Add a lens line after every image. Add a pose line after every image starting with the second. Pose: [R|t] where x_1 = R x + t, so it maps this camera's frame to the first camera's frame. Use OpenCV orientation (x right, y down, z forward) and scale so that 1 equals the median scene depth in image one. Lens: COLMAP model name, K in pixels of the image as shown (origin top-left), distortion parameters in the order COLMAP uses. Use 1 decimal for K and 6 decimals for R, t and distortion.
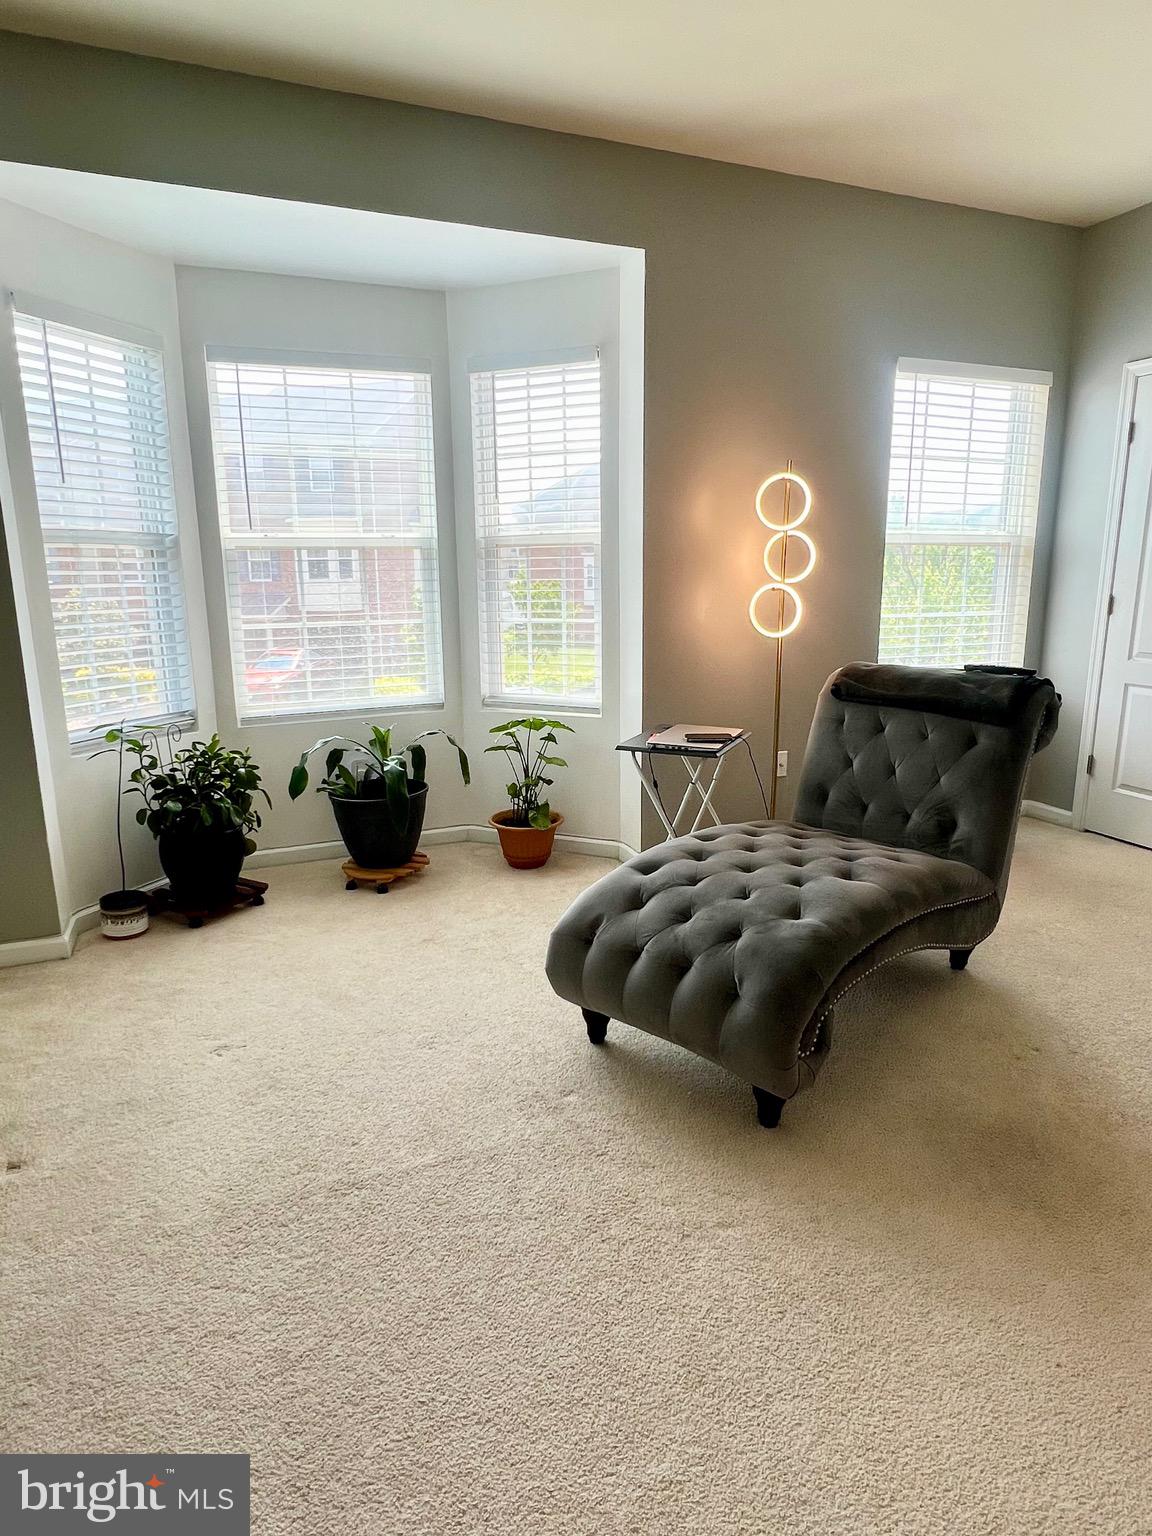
lens RADIAL K [[906.8, 0, 574.3], [0, 906.8, 766.2], [0, 0, 1]] dist [0.003605, 0.001072]
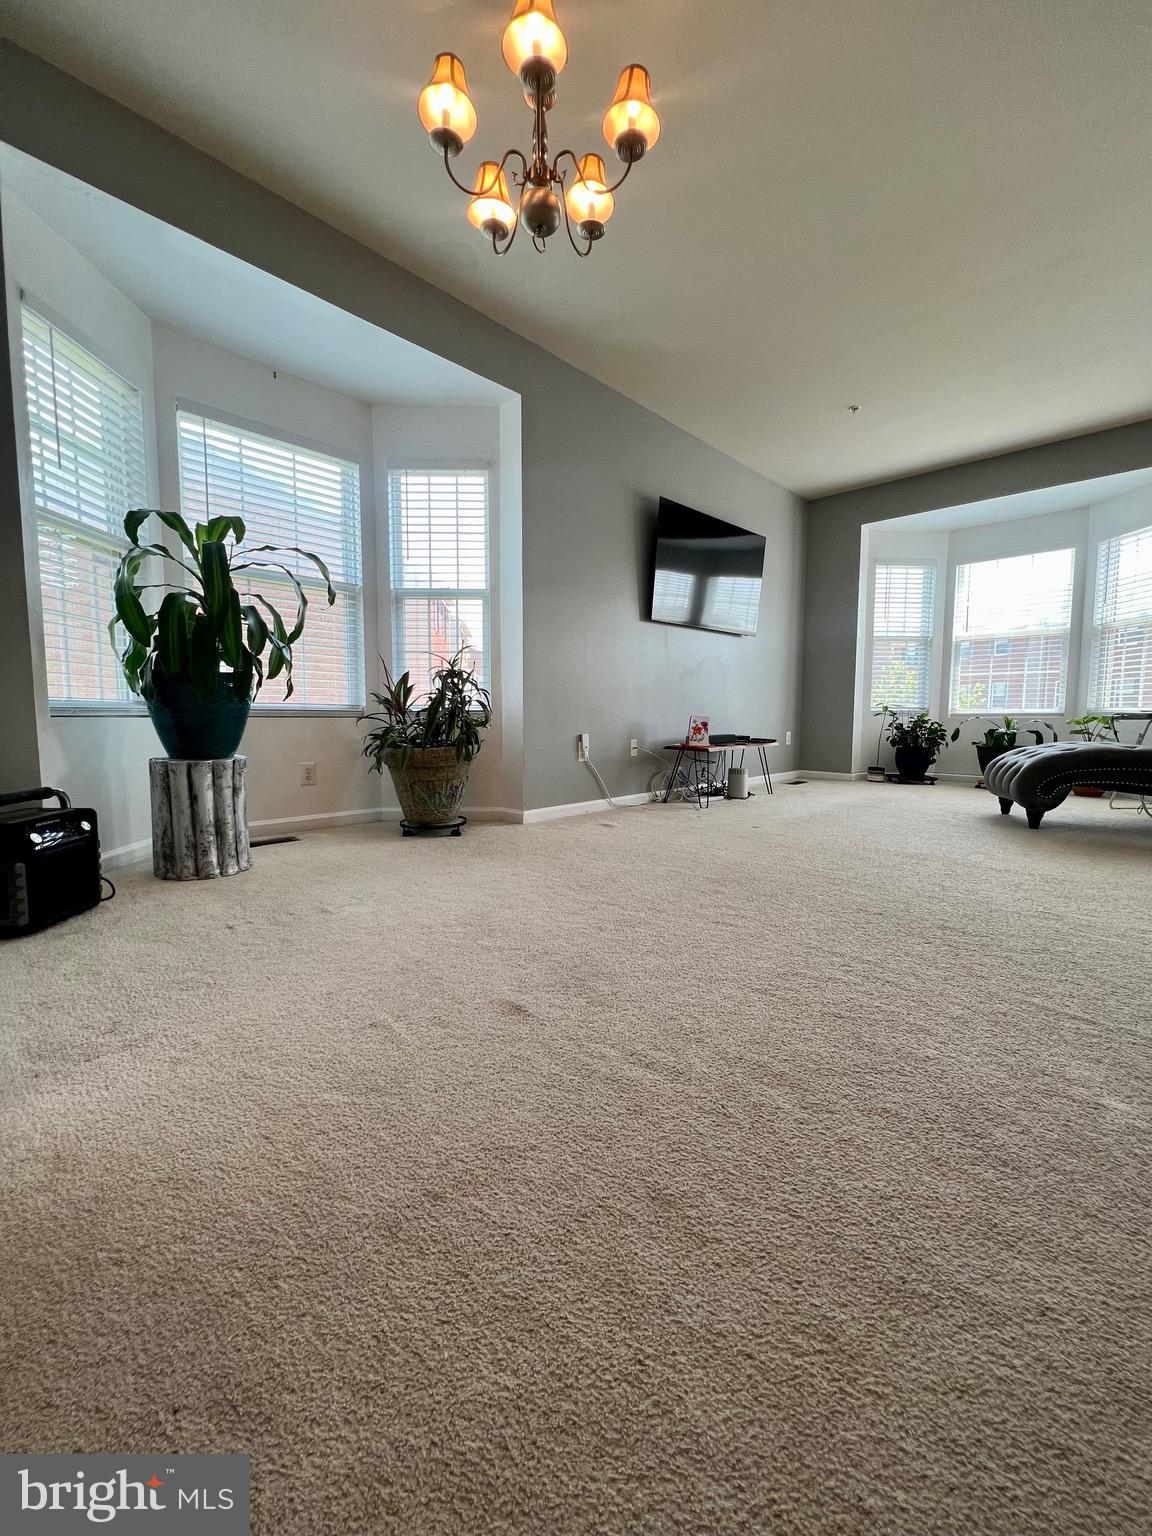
lens RADIAL K [[614.5, 0, 582.9], [0, 614.5, 765.0], [0, 0, 1]] dist [-0.000410, 0.000724]
pose [[0.421359, 0.088319, -0.902583, 0.714887], [-0.200663, 0.979658, 0.002184, 0.279568], [0.884415, 0.180195, 0.430510, -0.510803]]
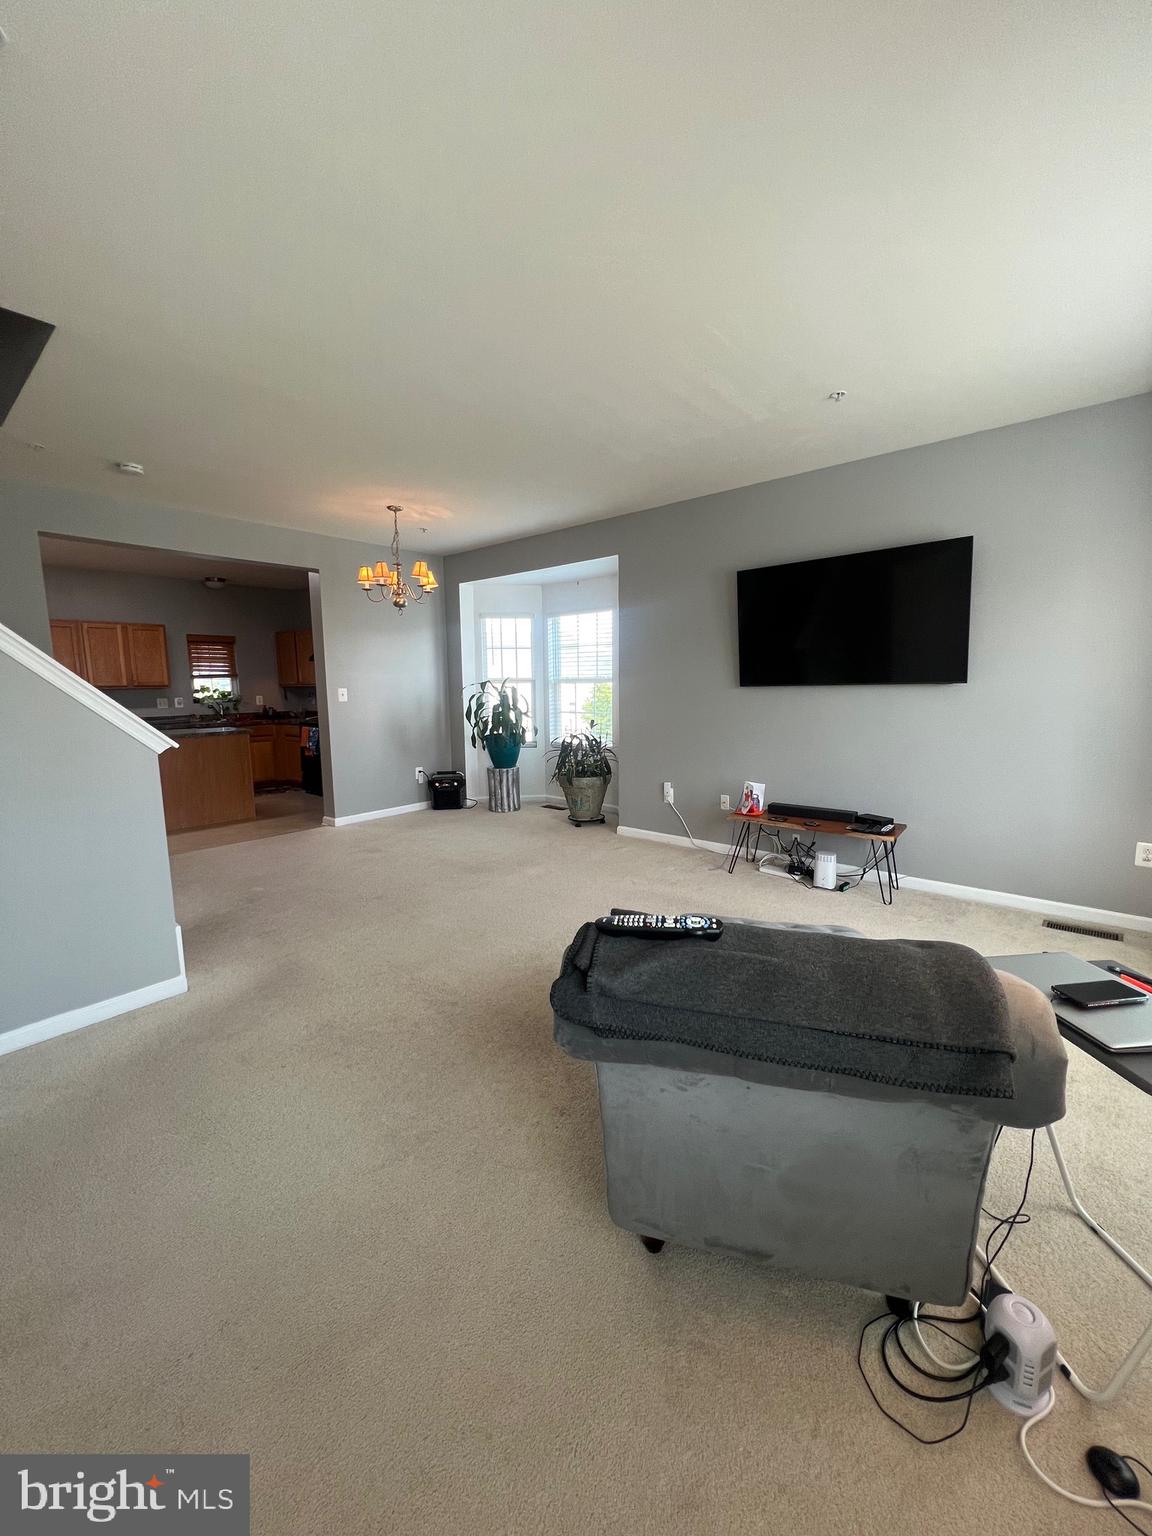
lens RADIAL K [[614.5, 0, 576.9], [0, 614.5, 763.9], [0, 0, 1]] dist [-0.000410, 0.000724]
pose [[-0.882019, 0.081132, -0.464177, 0.558710], [-0.079510, 0.945317, 0.316312, -0.265009], [0.464458, 0.315900, -0.827337, 1.072156]]
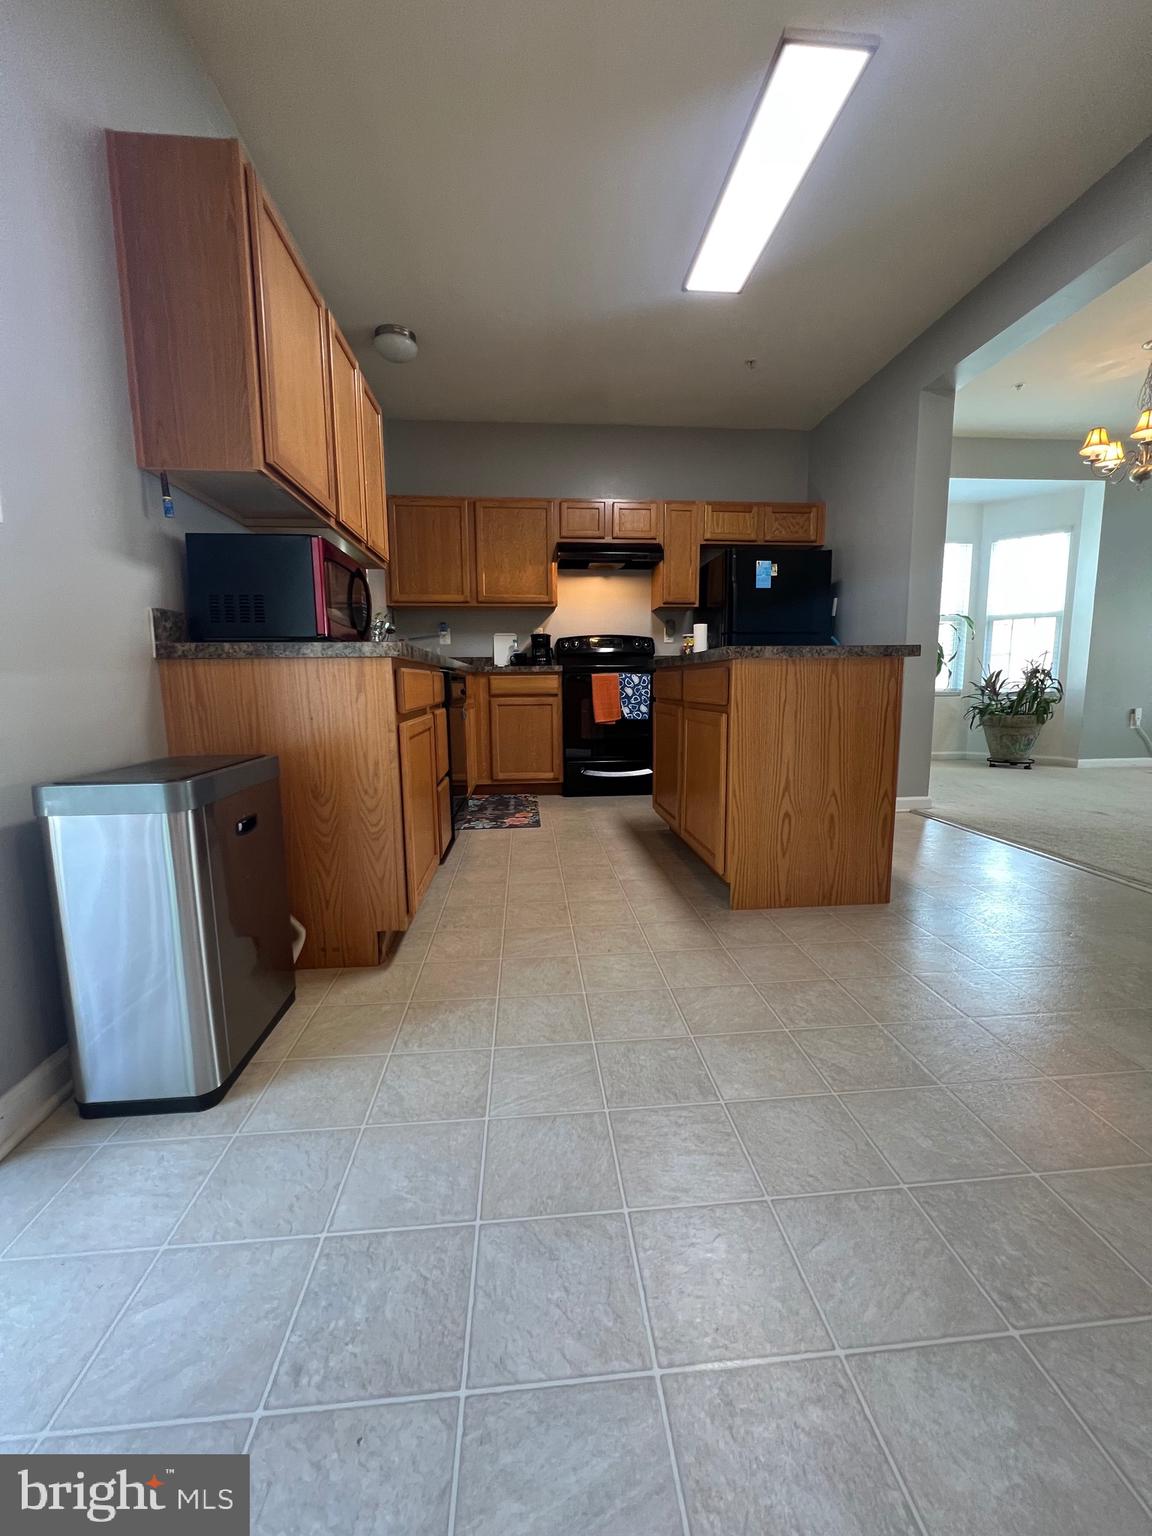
lens RADIAL K [[614.5, 0, 577.1], [0, 614.5, 764.7], [0, 0, 1]] dist [-0.000410, 0.000724]
pose [[-0.282958, 0.143070, -0.948402, 1.580773], [-0.191158, 0.960562, 0.201937, 0.319561], [0.939890, 0.238435, -0.244450, -0.948525]]
